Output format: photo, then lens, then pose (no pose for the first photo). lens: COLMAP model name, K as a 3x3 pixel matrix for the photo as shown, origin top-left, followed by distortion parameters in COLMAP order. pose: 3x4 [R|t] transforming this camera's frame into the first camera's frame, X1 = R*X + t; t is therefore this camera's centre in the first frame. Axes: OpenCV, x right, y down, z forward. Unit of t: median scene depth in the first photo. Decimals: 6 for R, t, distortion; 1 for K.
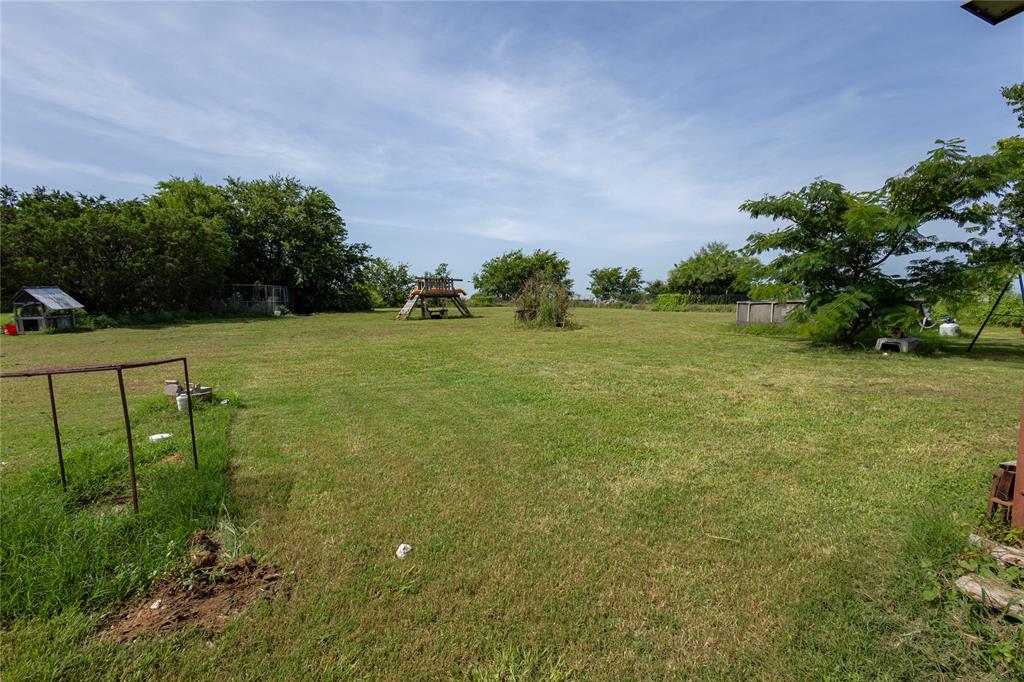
lens RADIAL K [[470.1, 0, 513.4], [0, 470.1, 339.7], [0, 0, 1]] dist [0.000061, -0.000139]
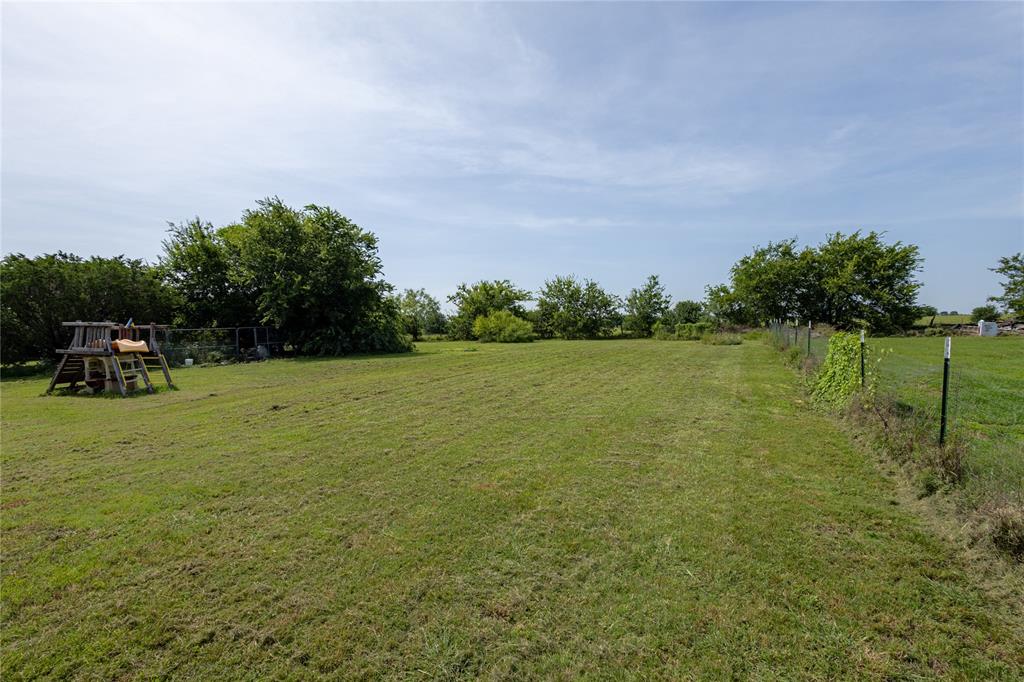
lens RADIAL K [[470.1, 0, 513.4], [0, 470.1, 339.7], [0, 0, 1]] dist [0.000061, -0.000139]
pose [[0.634449, 0.019992, -0.772706, 0.217715], [-0.042288, 0.999066, -0.008873, -0.043547], [0.771807, 0.038306, 0.634702, 0.335954]]
